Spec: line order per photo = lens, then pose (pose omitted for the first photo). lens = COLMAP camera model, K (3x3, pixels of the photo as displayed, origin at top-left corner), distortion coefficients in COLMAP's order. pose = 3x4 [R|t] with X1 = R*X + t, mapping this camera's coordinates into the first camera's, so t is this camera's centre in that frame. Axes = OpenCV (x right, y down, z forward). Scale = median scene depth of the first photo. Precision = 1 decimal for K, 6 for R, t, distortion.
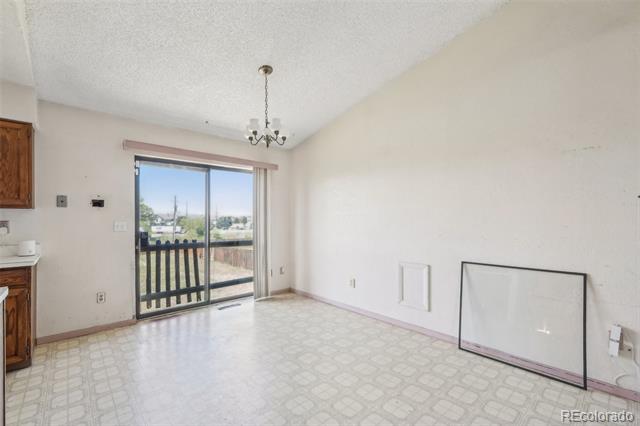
lens RADIAL K [[280.7, 0, 313.8], [0, 280.7, 218.5], [0, 0, 1]] dist [-0.001209, 0.000207]
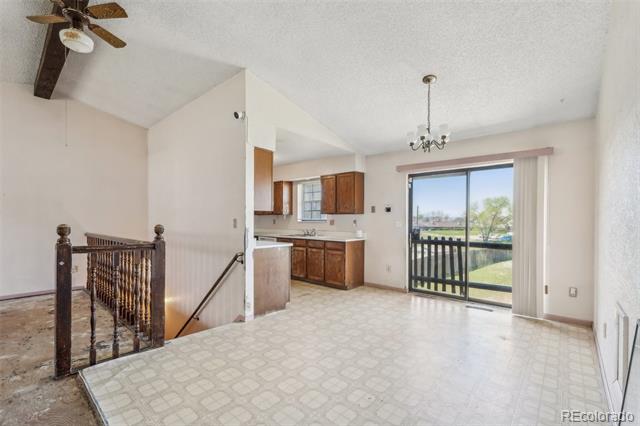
lens RADIAL K [[274.1, 0, 319.8], [0, 274.1, 222.3], [0, 0, 1]] dist [0.000320, 0.000539]
pose [[0.126102, 0.009638, -0.991970, 0.626054], [-0.002682, 0.999952, 0.009375, 0.004277], [0.992014, 0.001478, 0.126122, 0.352270]]
